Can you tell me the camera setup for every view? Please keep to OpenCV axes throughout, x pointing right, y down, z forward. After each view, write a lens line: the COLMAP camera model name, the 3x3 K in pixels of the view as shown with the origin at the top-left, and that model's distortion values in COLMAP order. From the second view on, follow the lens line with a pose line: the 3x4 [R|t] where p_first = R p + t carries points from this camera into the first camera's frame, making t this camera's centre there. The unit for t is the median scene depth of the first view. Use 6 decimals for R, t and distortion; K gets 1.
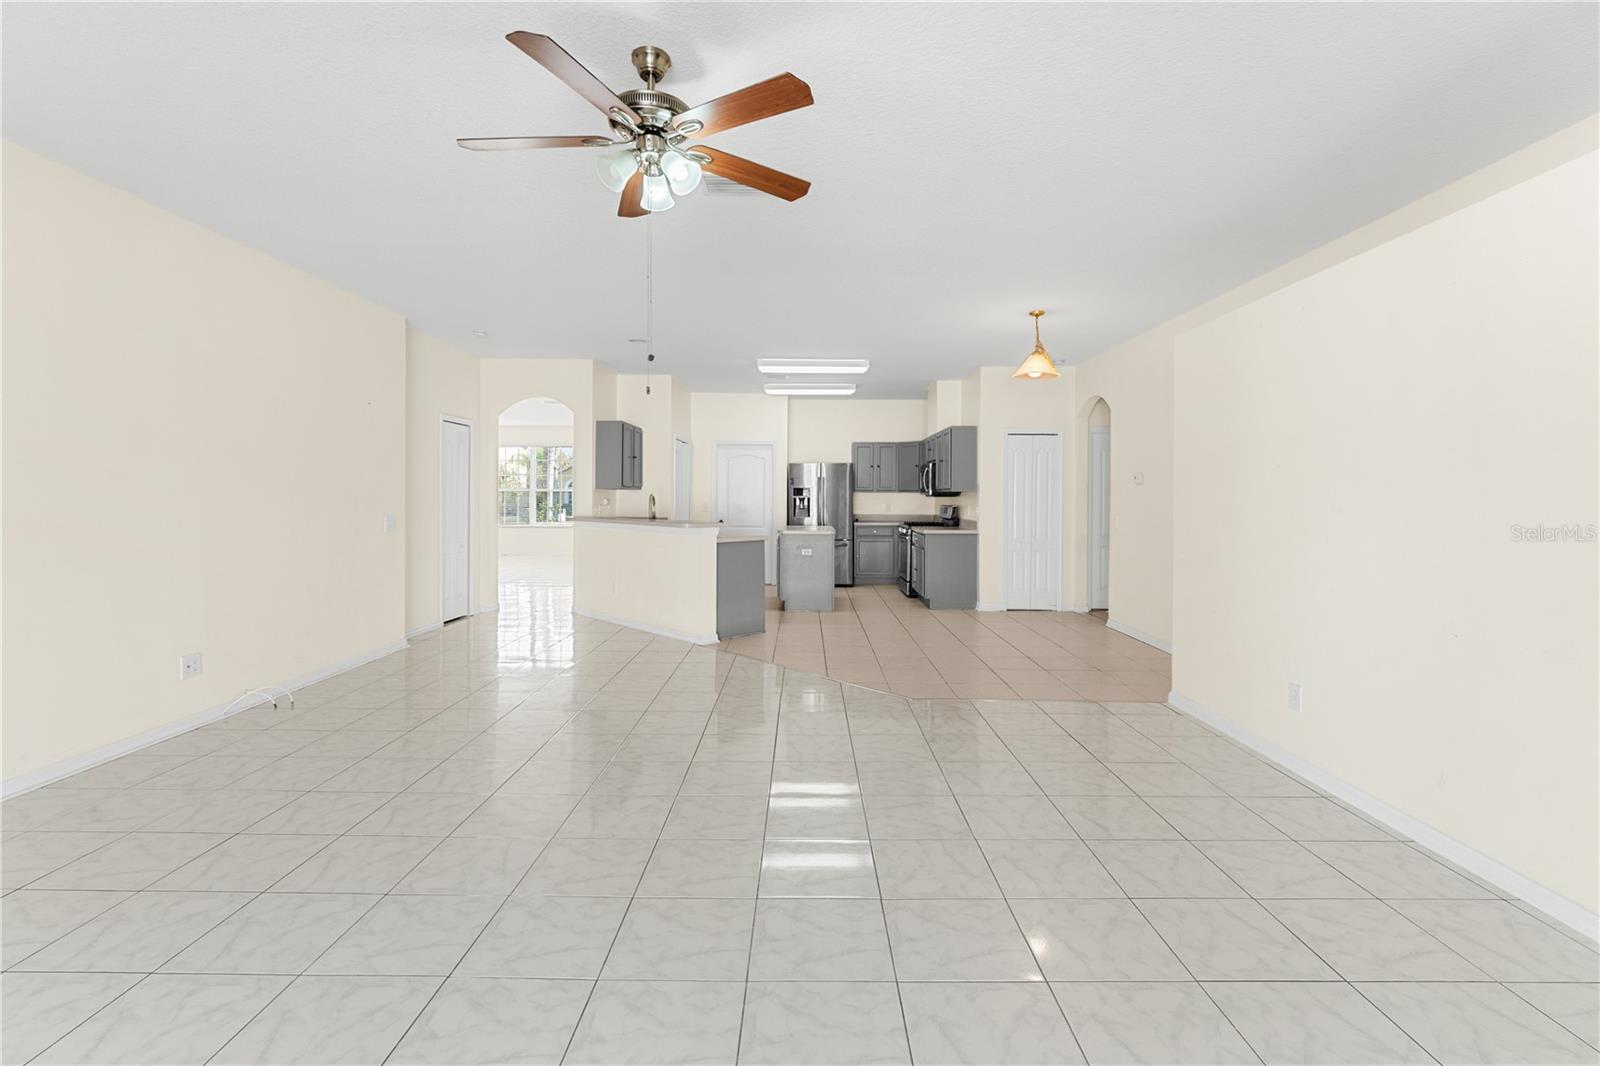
lens RADIAL K [[711.0, 0, 794.9], [0, 711.0, 526.1], [0, 0, 1]] dist [0.011894, -0.000224]
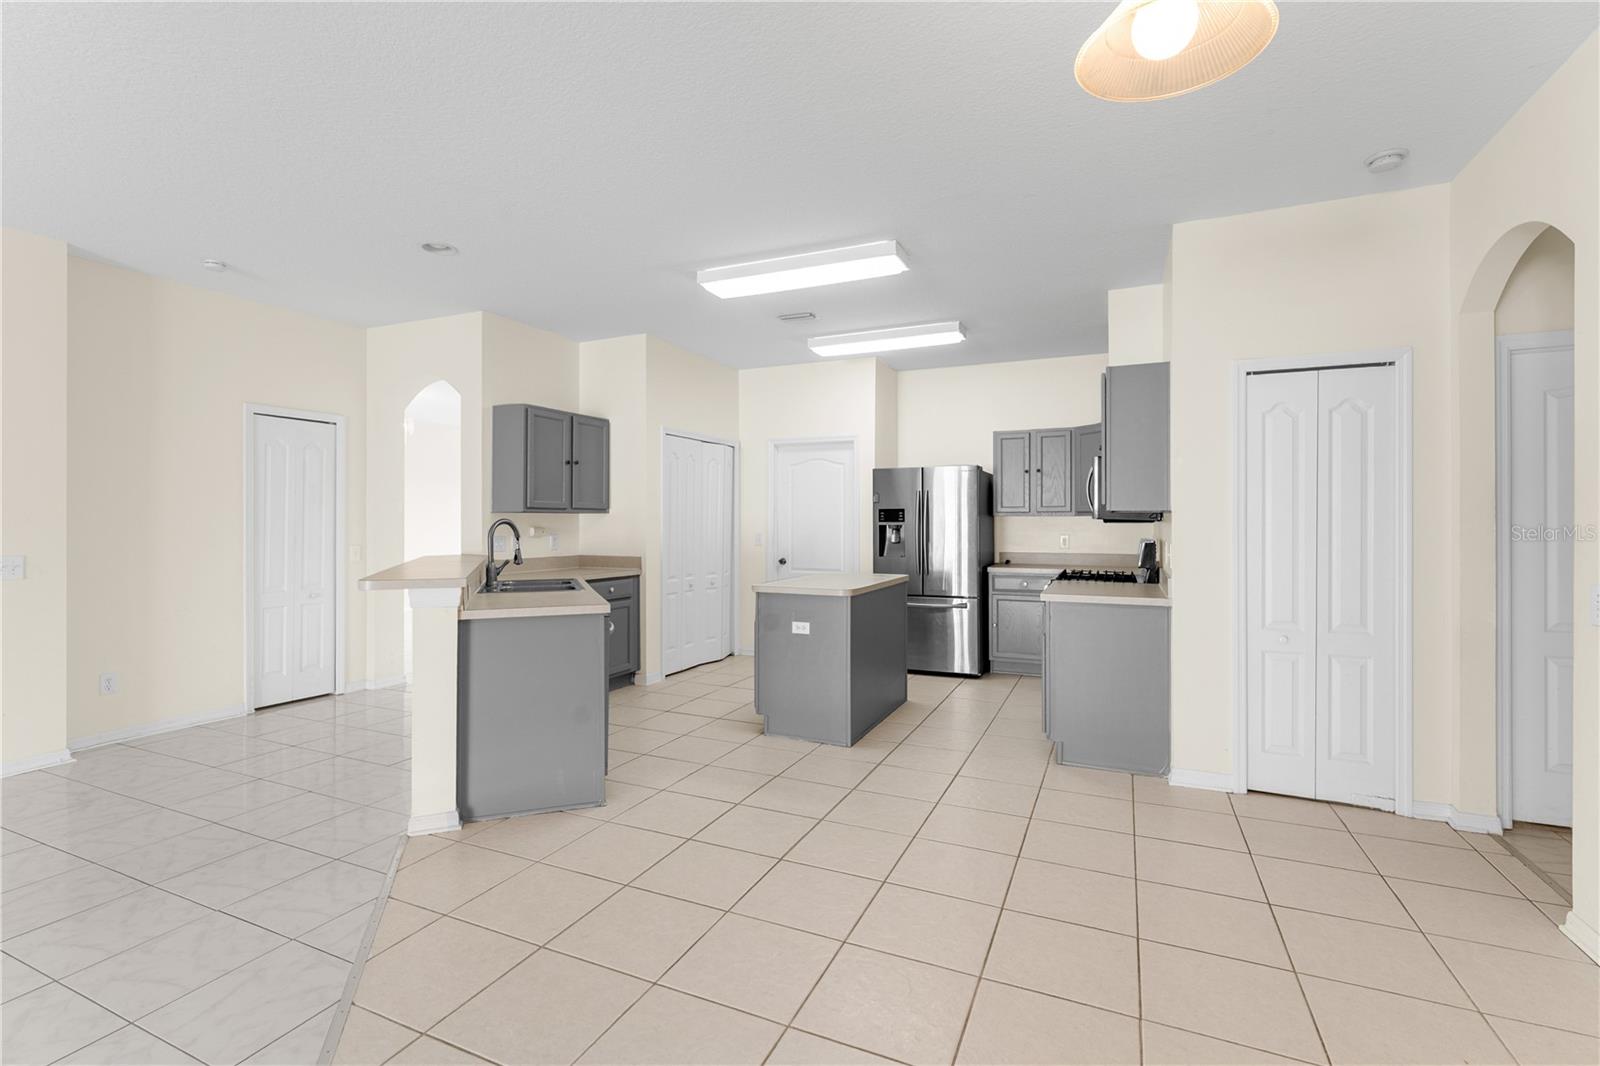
lens RADIAL K [[720.5, 0, 795.9], [0, 720.5, 527.1], [0, 0, 1]] dist [-0.000997, -0.000173]
pose [[0.915277, -0.002464, -0.402817, 0.209656], [-0.014071, 0.999176, -0.038083, -0.016116], [0.402579, 0.040524, 0.914488, 0.468328]]
